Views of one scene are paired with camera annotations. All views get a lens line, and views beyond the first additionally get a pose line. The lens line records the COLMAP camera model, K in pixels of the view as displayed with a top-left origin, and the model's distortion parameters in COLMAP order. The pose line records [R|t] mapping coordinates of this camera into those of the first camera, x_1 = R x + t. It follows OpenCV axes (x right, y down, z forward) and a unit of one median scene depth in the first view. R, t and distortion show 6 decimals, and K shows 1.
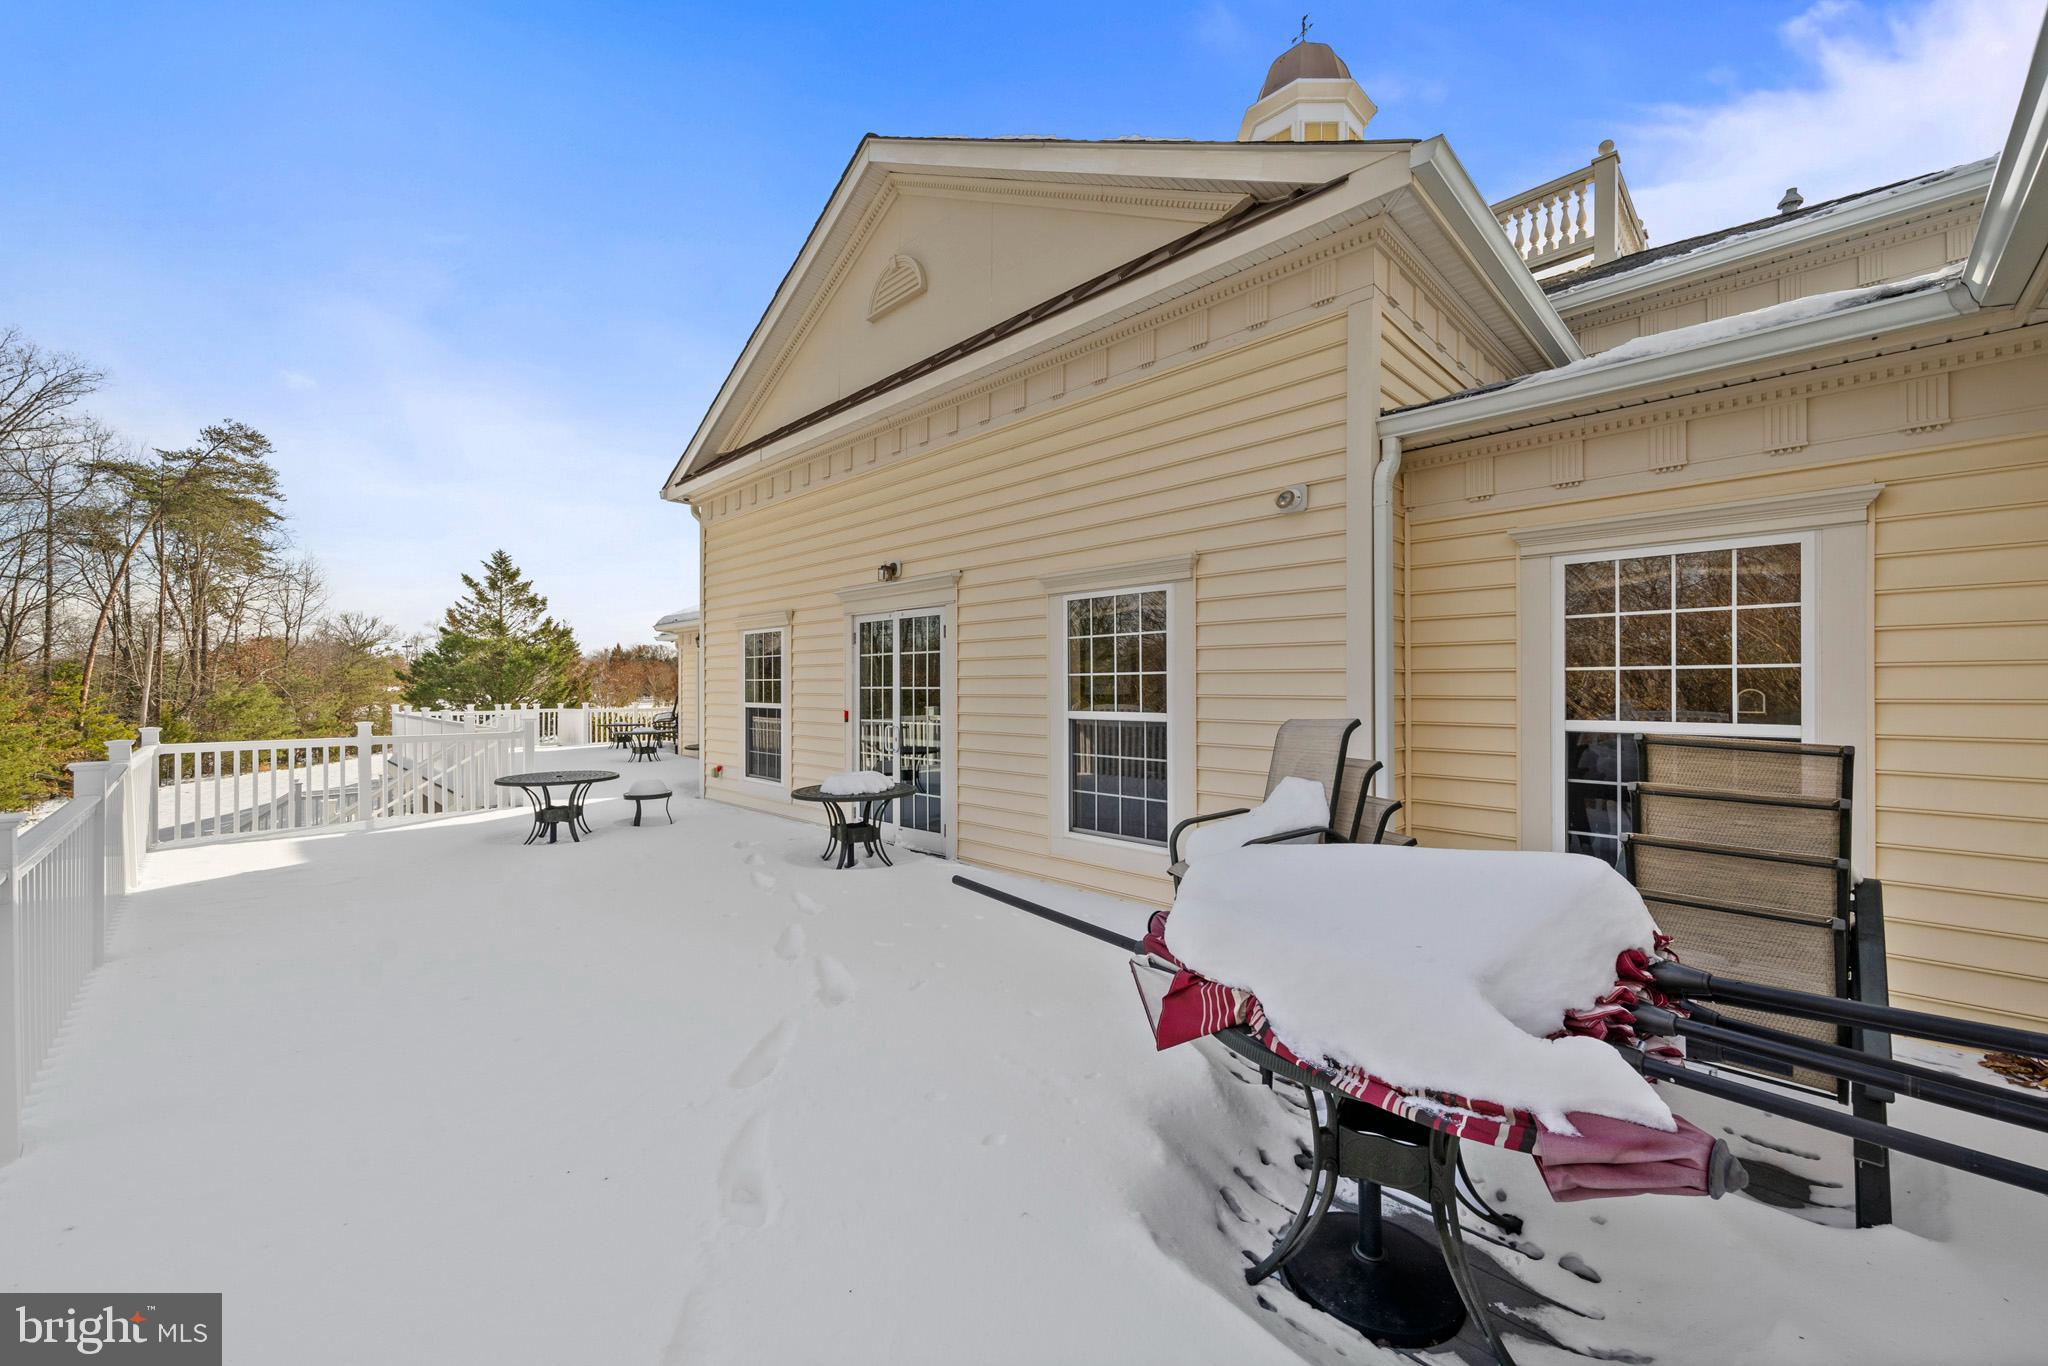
lens RADIAL K [[764.2, 0, 1038.3], [0, 764.2, 683.5], [0, 0, 1]] dist [0.001034, 0.000162]
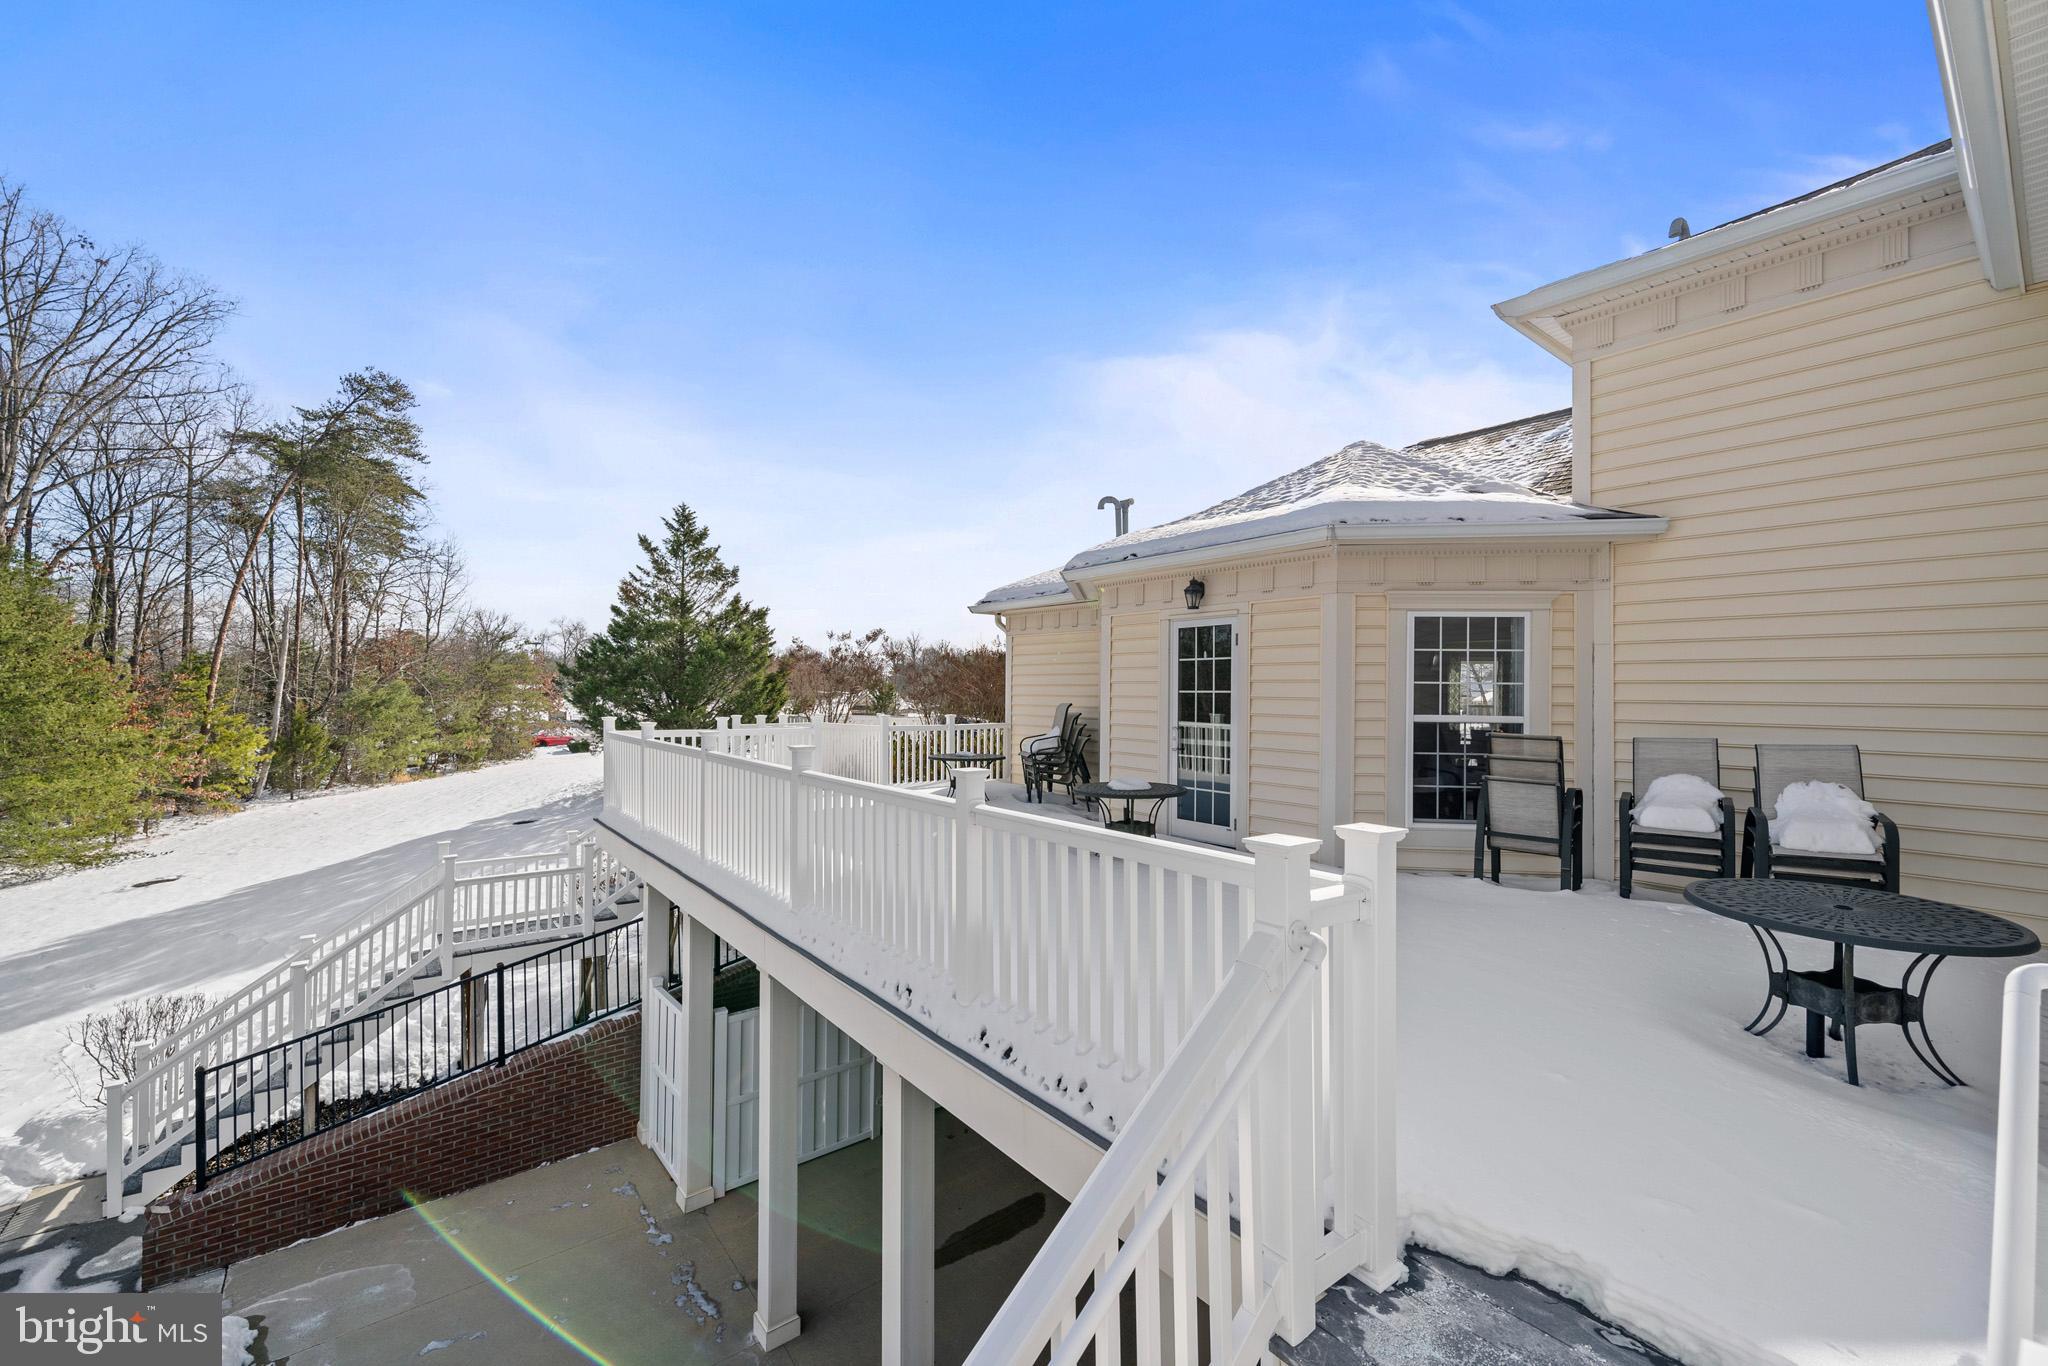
lens RADIAL K [[801.6, 0, 1033.7], [0, 801.6, 683.4], [0, 0, 1]] dist [-0.002197, -0.000221]
pose [[0.992058, 0.007956, -0.125529, -0.217789], [-0.008497, 0.999957, -0.003781, 0.001885], [0.125494, 0.004818, 0.992083, 0.217818]]
